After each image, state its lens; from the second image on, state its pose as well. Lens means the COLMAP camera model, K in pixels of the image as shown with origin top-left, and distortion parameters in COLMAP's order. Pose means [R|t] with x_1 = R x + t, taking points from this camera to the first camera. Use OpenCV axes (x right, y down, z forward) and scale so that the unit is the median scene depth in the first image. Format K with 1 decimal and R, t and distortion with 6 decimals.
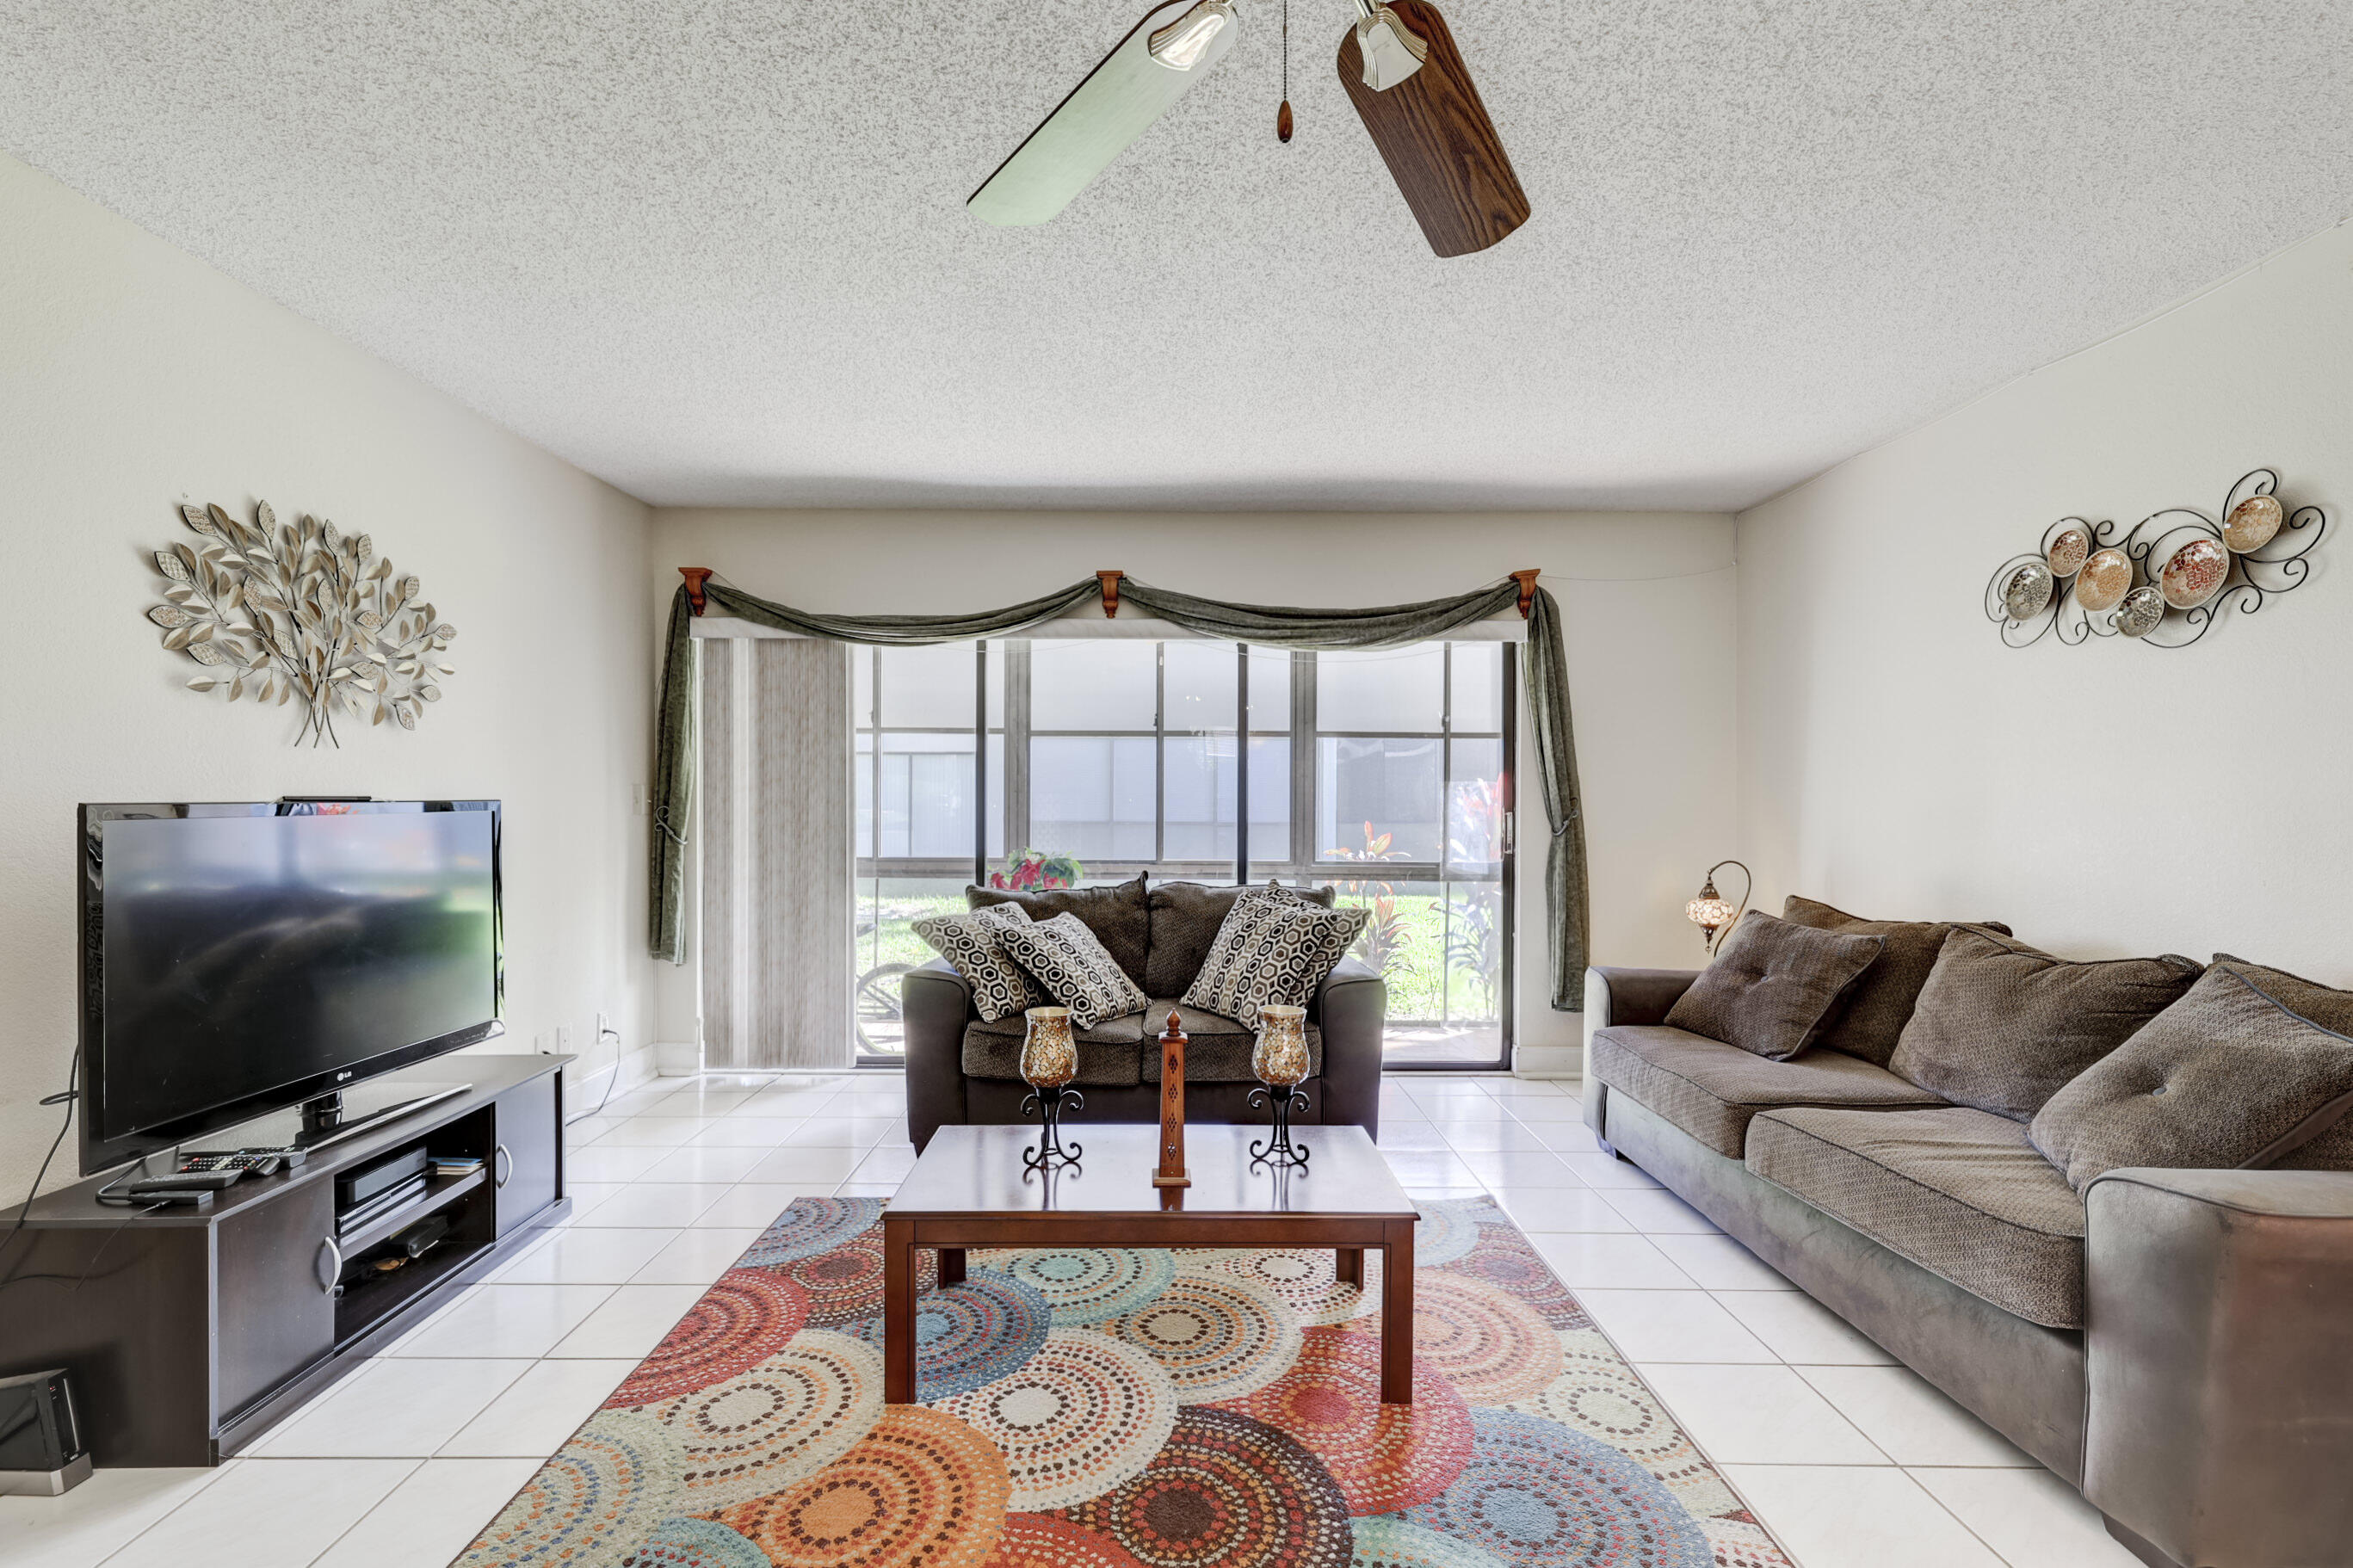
lens RADIAL K [[1026.3, 0, 1161.7], [0, 1026.3, 796.1], [0, 0, 1]] dist [0.002194, -0.000043]
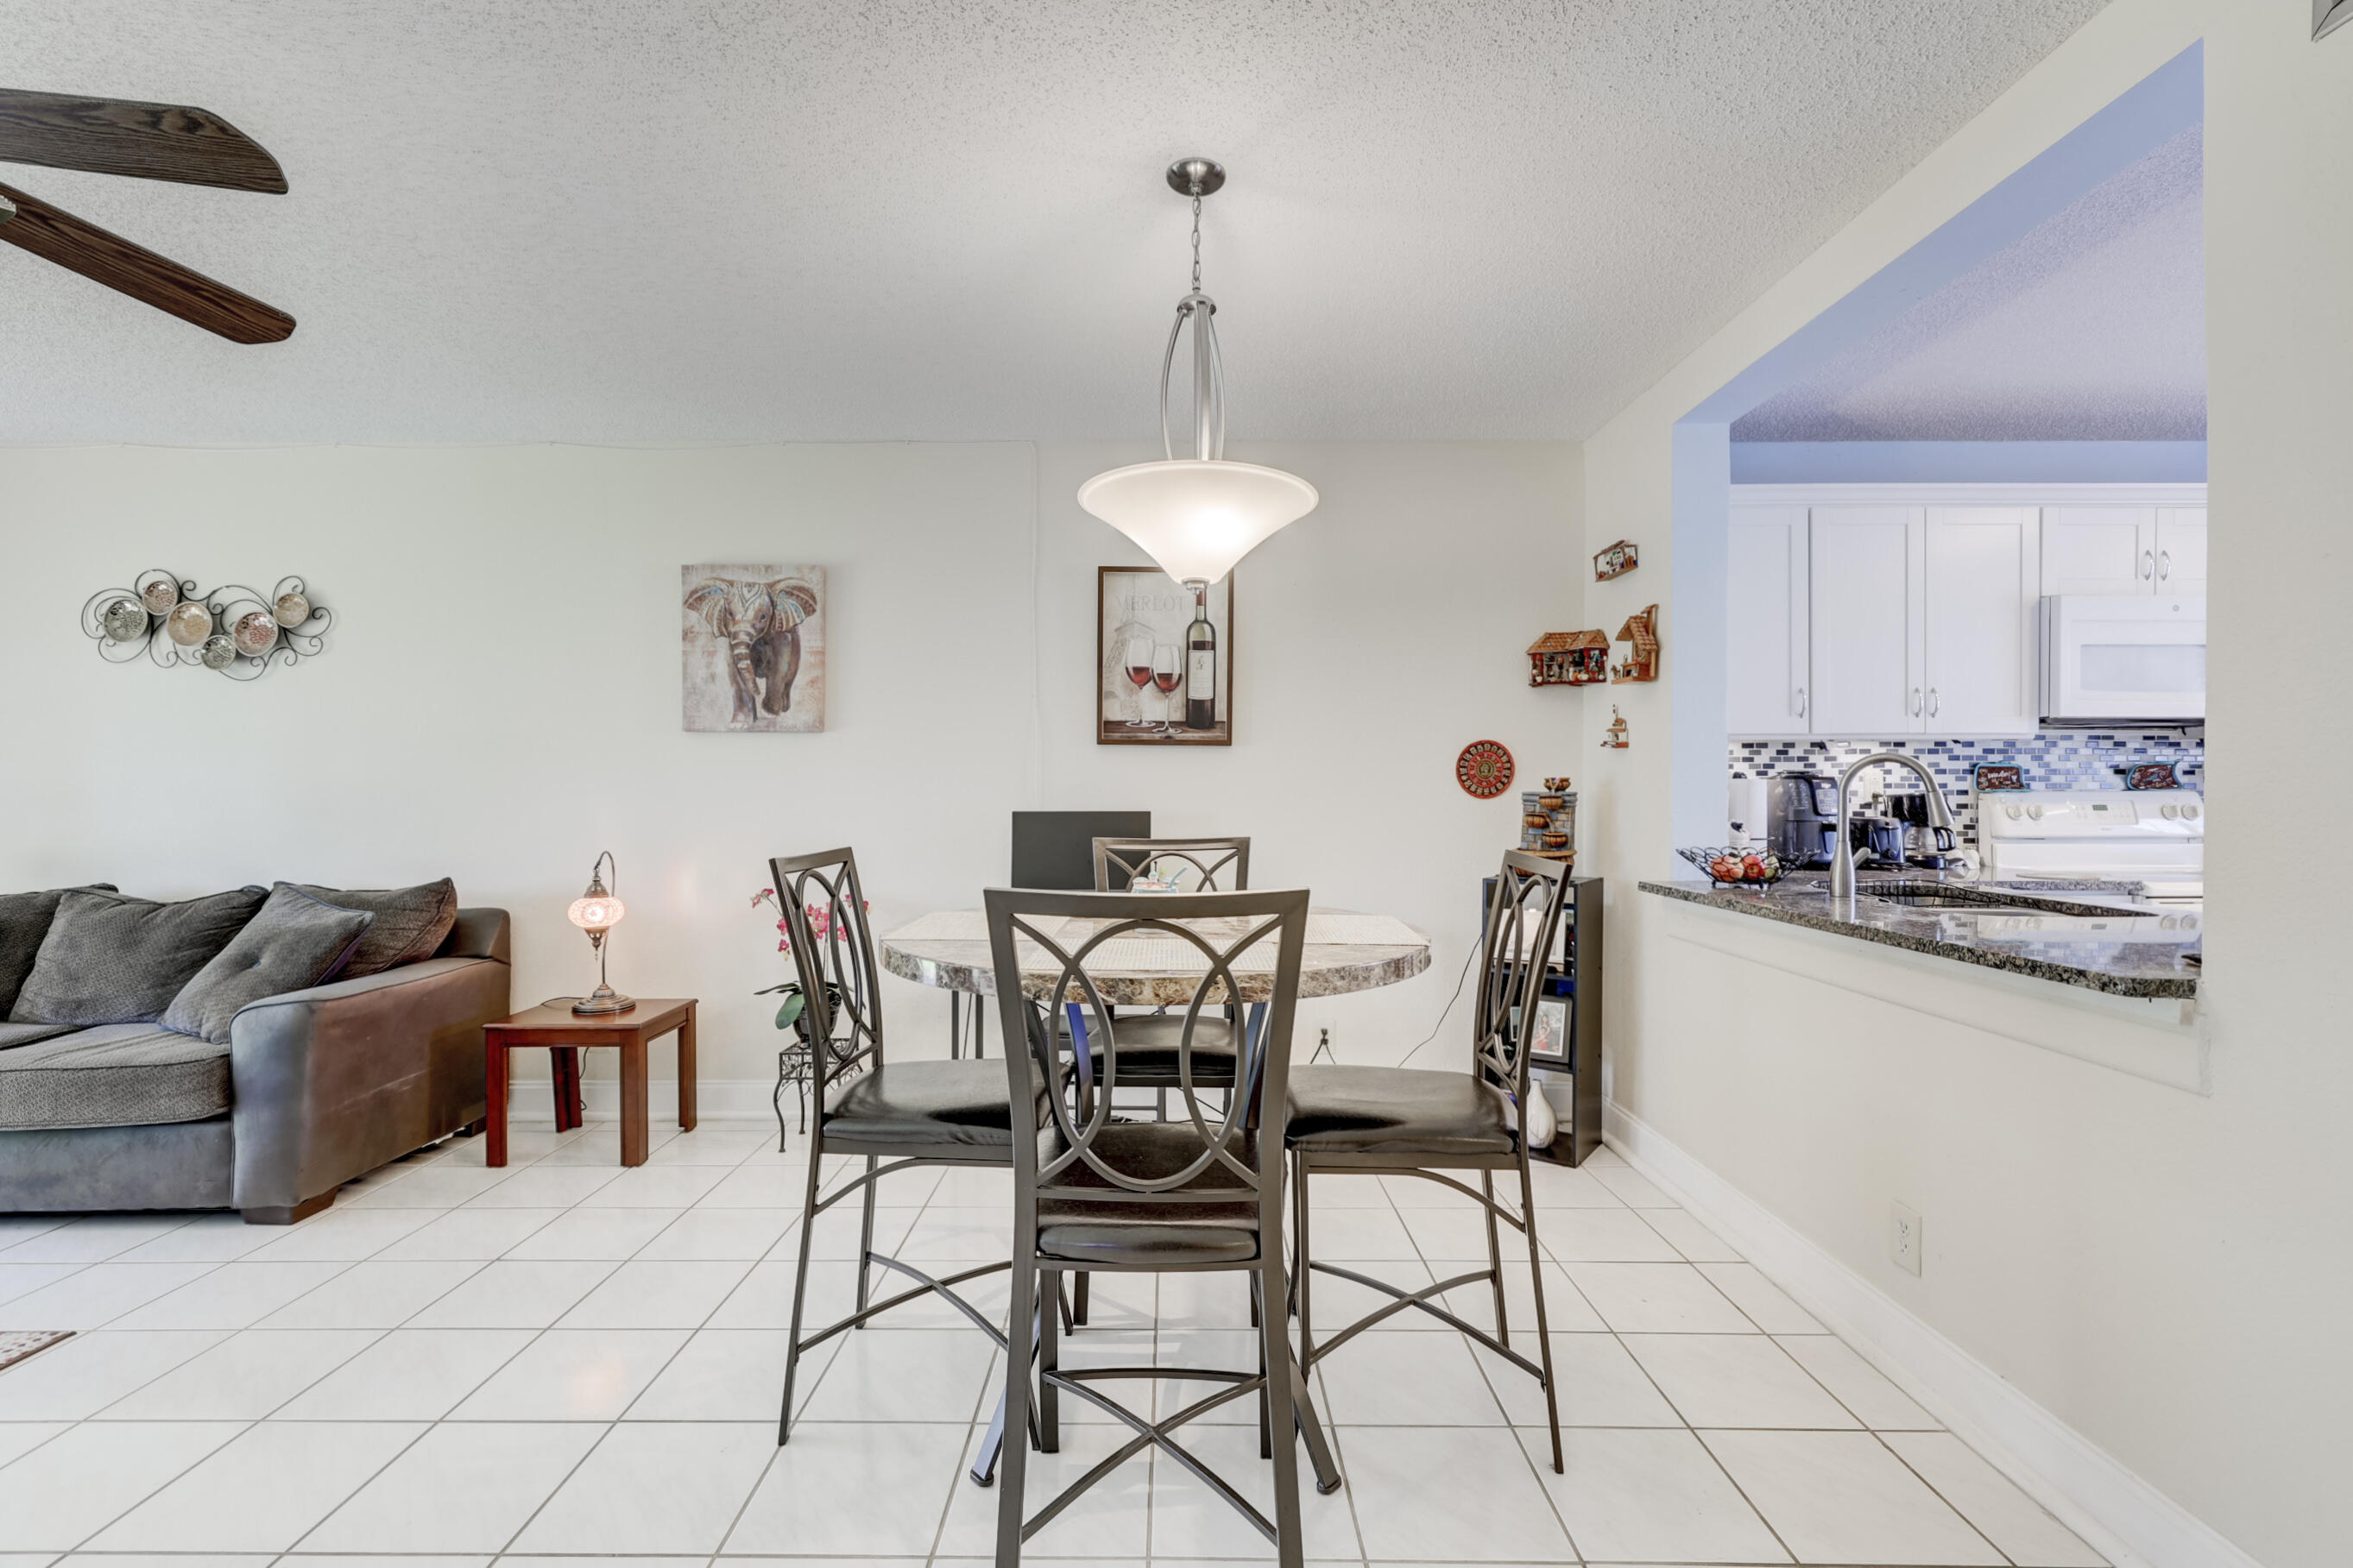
lens RADIAL K [[1030.8, 0, 1175.8], [0, 1030.8, 792.5], [0, 0, 1]] dist [-0.000832, -0.000079]
pose [[0.000543, -0.011702, 0.999931, -0.396357], [0.002254, 0.999929, 0.011701, 0.001421], [-0.999997, 0.002248, 0.000569, -0.272091]]
